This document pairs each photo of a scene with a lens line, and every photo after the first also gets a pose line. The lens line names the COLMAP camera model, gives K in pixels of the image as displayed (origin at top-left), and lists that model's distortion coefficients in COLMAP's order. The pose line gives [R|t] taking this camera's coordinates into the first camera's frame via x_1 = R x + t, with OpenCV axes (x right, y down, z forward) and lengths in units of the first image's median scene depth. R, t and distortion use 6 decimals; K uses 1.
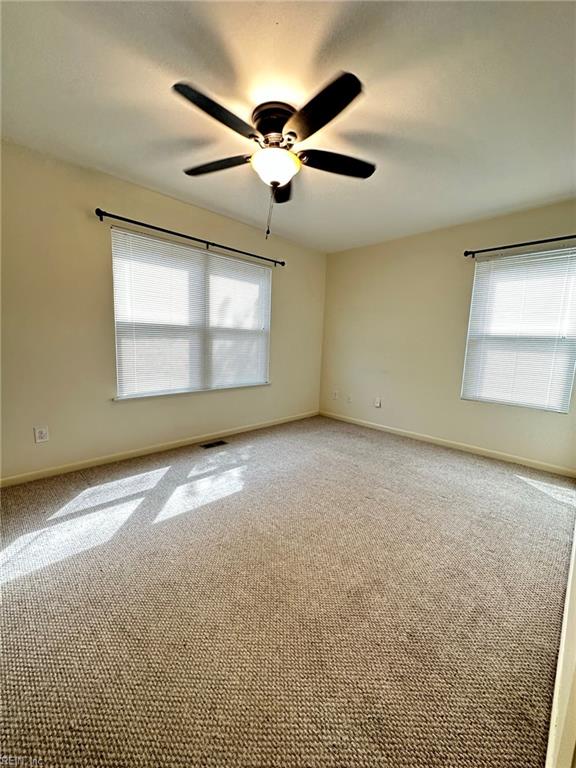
lens RADIAL K [[306.3, 0, 288.7], [0, 306.3, 383.9], [0, 0, 1]] dist [-0.001834, 0.000426]
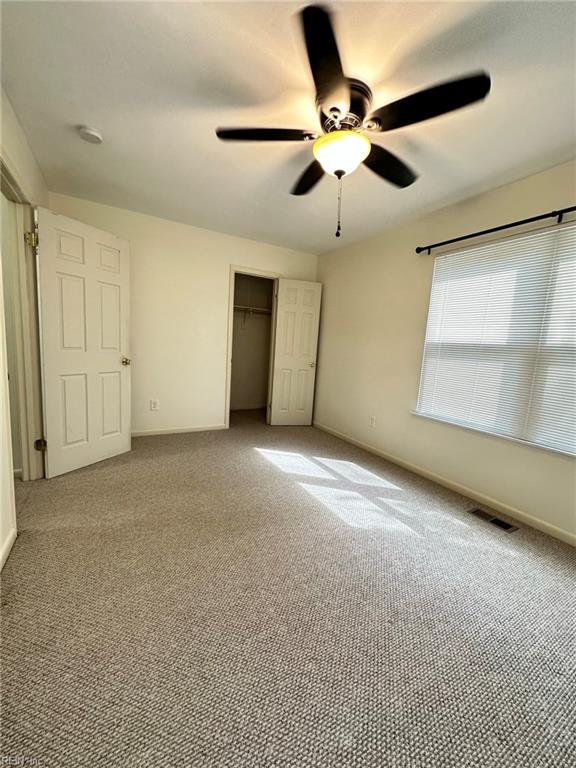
lens RADIAL K [[306.3, 0, 288.7], [0, 306.3, 383.9], [0, 0, 1]] dist [-0.001834, 0.000426]
pose [[-0.262425, 0.075470, -0.961996, 0.611305], [-0.206154, 0.969535, 0.132298, -0.104871], [0.942674, 0.233037, -0.238872, 0.842394]]
